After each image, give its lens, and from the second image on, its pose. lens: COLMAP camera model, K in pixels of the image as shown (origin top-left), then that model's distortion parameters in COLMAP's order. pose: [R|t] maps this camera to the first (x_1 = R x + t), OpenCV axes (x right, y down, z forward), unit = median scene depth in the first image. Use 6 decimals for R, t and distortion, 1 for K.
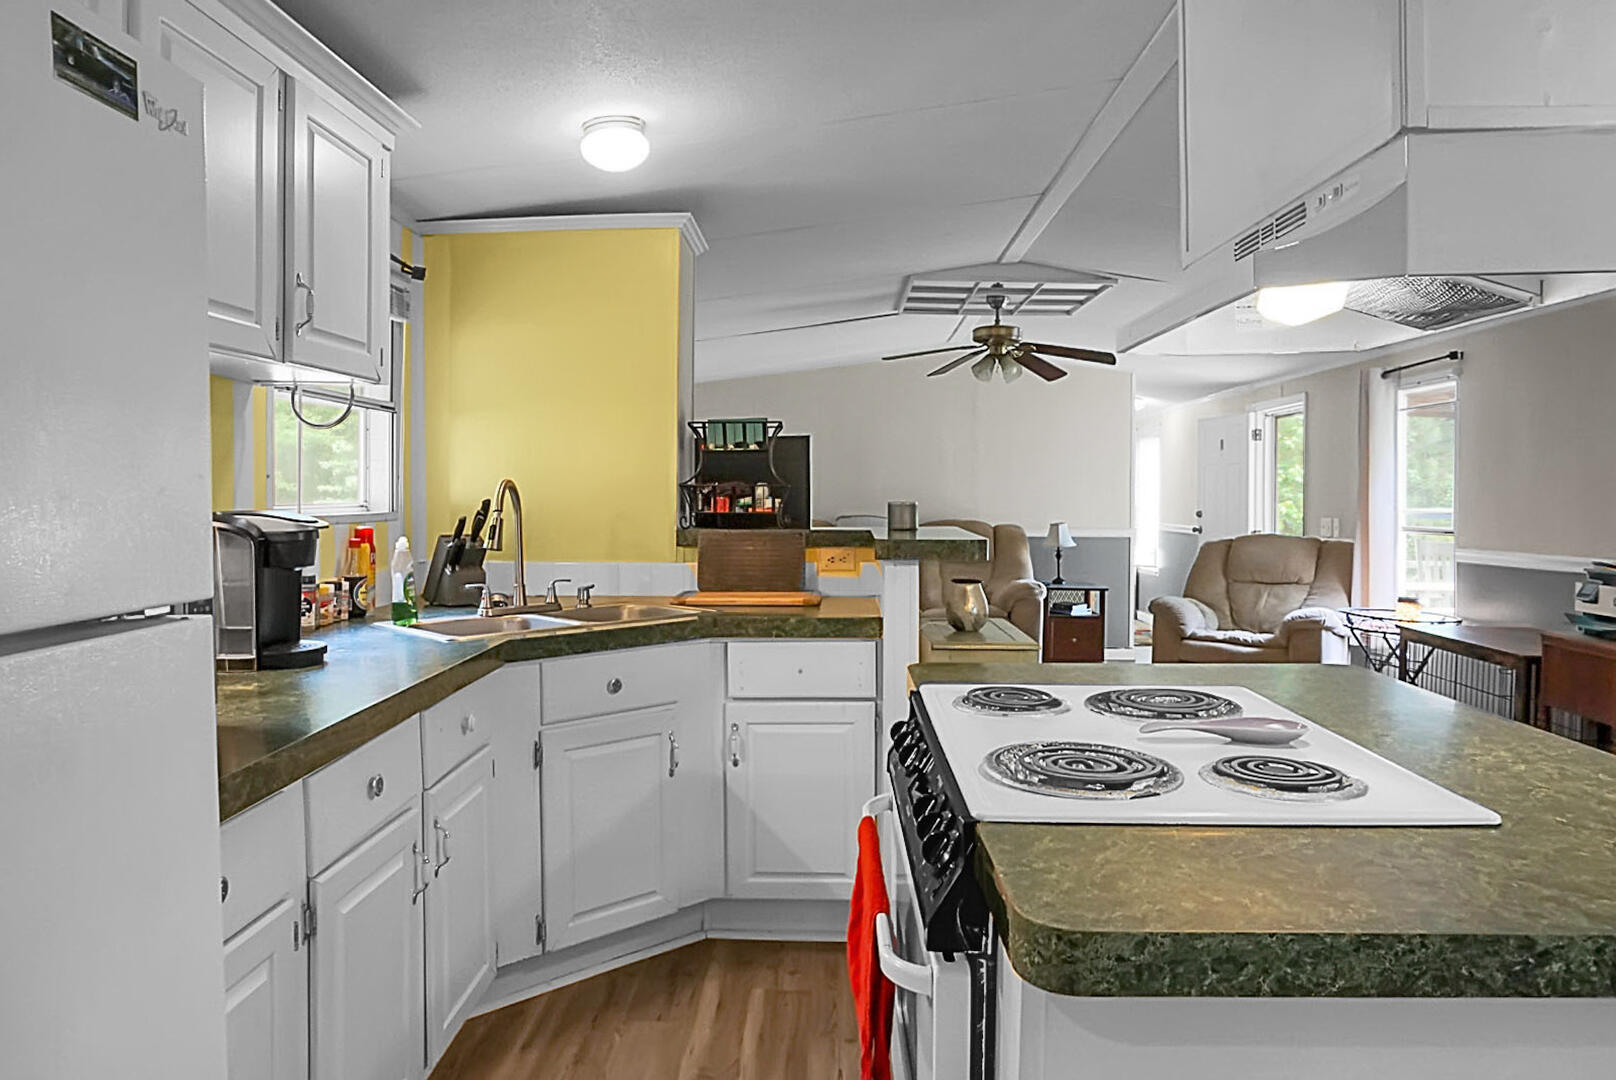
lens RADIAL K [[1080.4, 0, 791.8], [0, 1080.4, 513.4], [0, 0, 1]] dist [-0.046123, 0.025333]
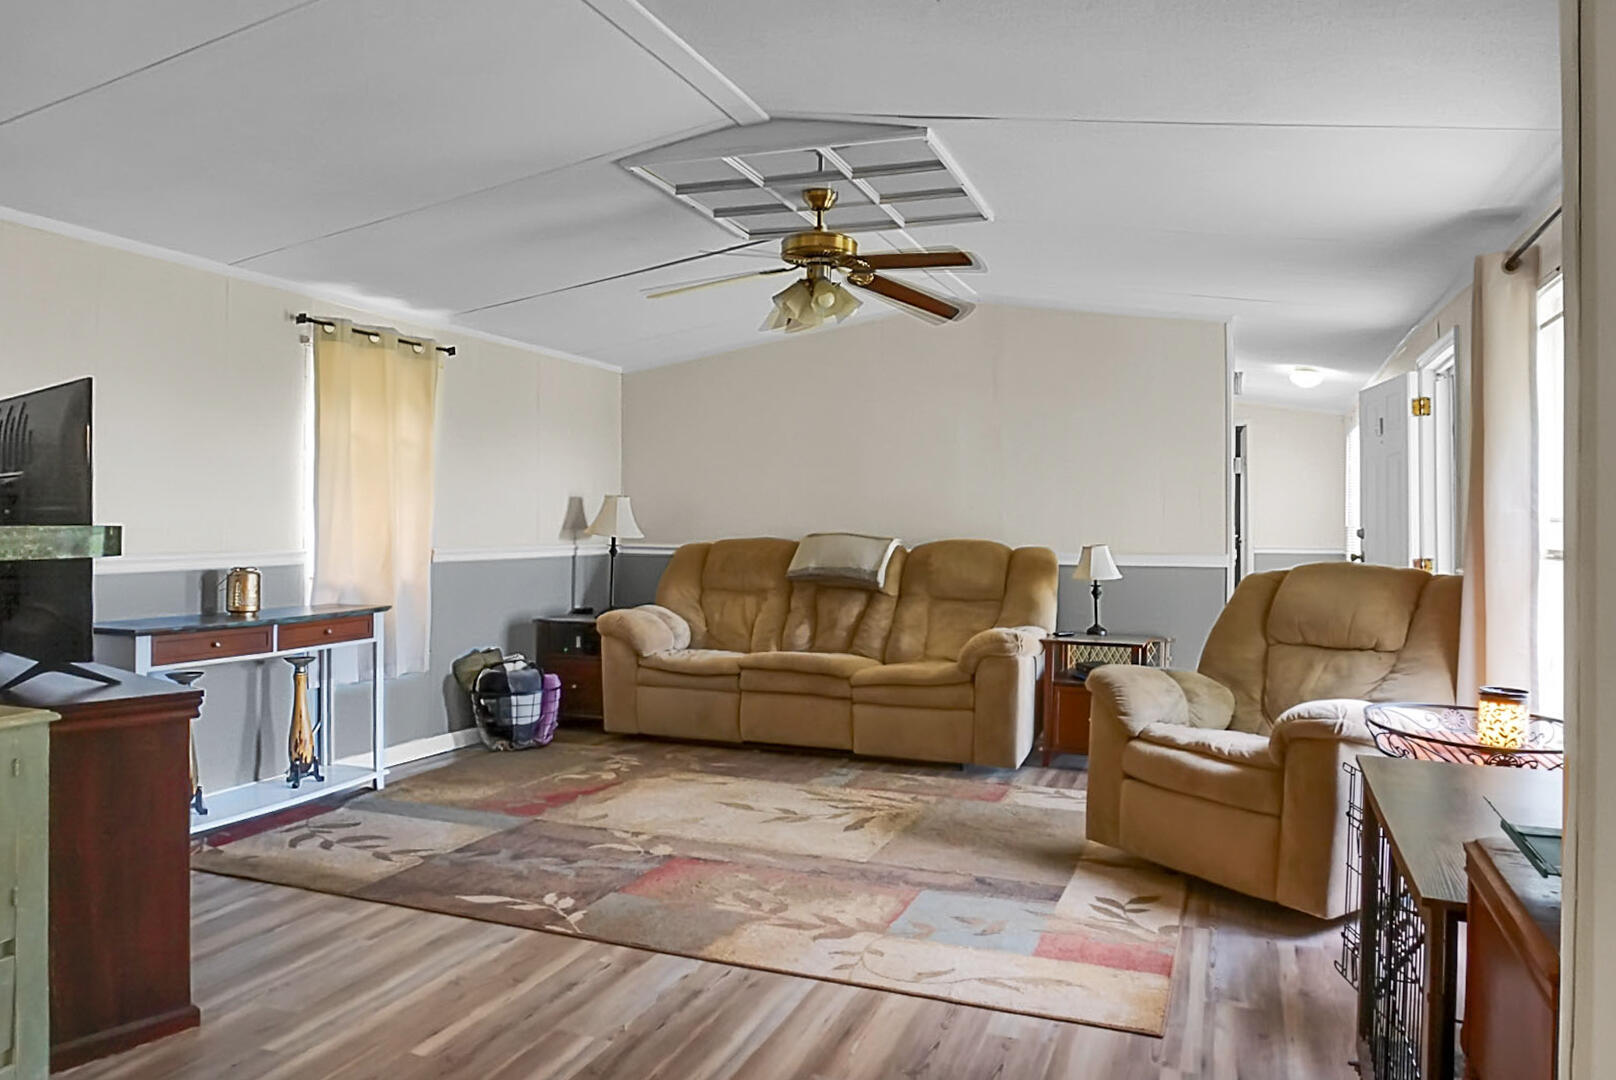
lens RADIAL K [[1080.4, 0, 799.4], [0, 1080.4, 540.3], [0, 0, 1]] dist [-0.046123, 0.025333]
pose [[0.947272, 0.003909, -0.320406, 0.381759], [-0.005149, 0.999982, -0.003024, 0.010816], [0.320388, 0.004514, 0.947276, 0.382027]]
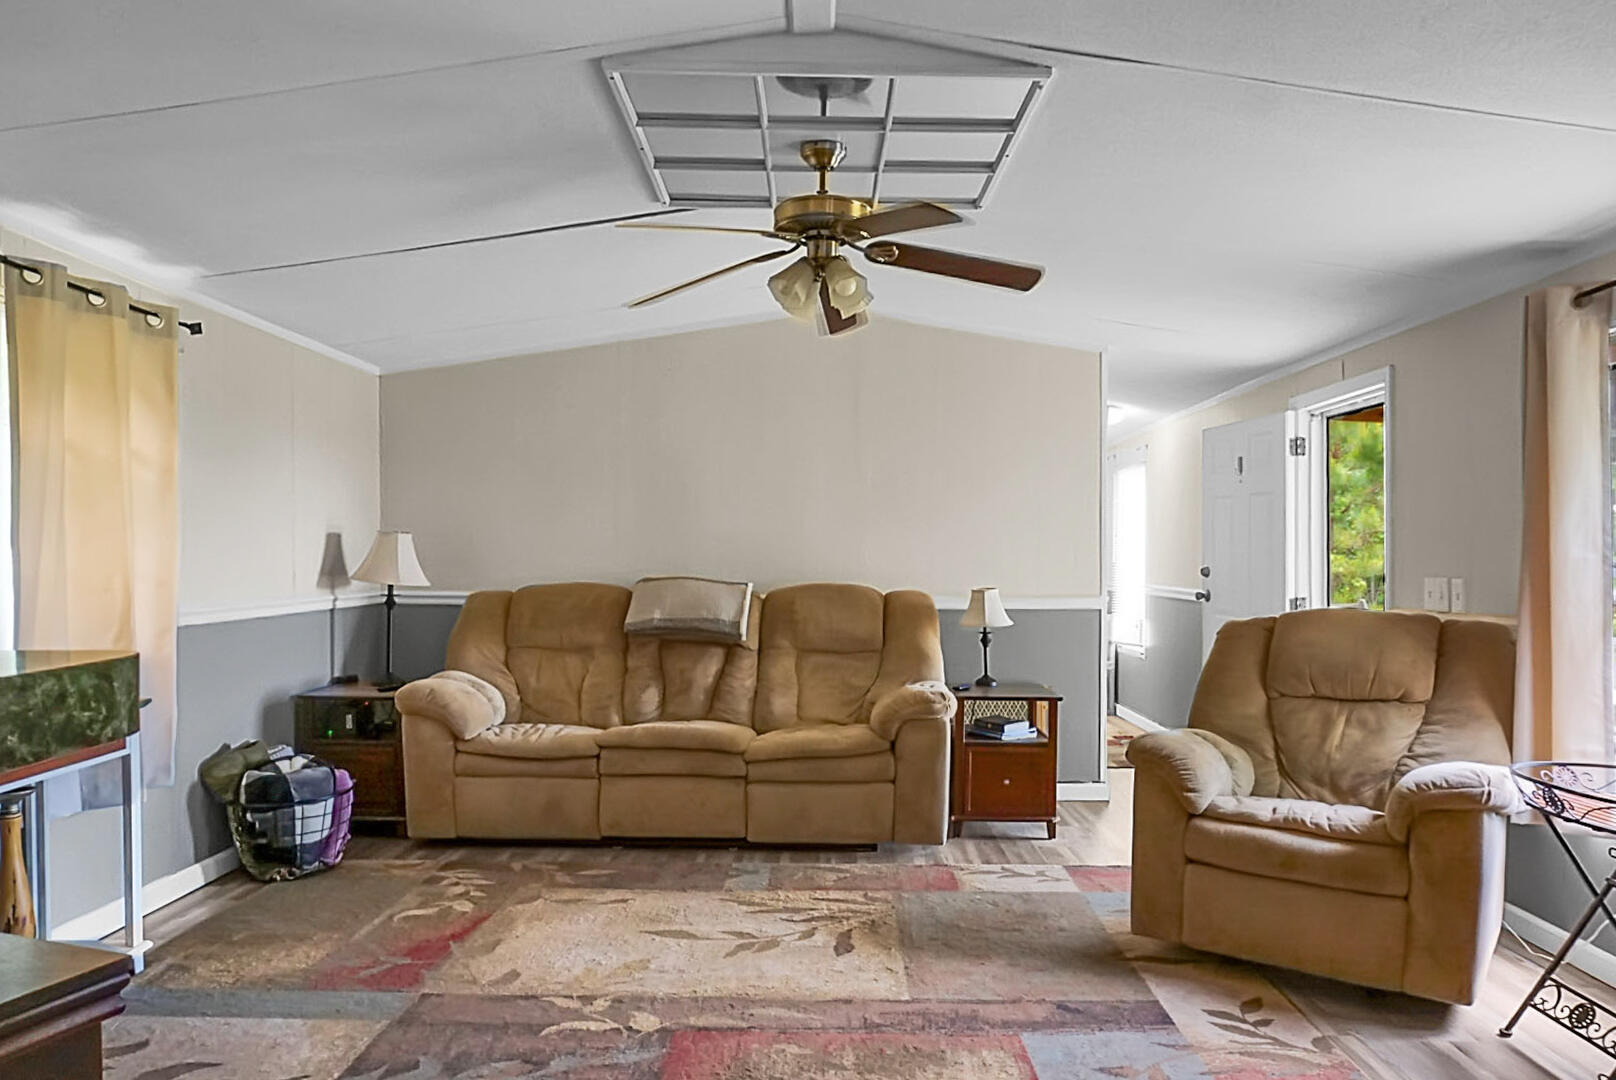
lens RADIAL K [[1080.4, 0, 803.8], [0, 1080.4, 584.7], [0, 0, 1]] dist [-0.046123, 0.025333]
pose [[0.999619, -0.006536, 0.026818, 0.165320], [0.006333, 0.999951, 0.007661, 0.000815], [-0.026867, -0.007489, 0.999611, 0.492954]]
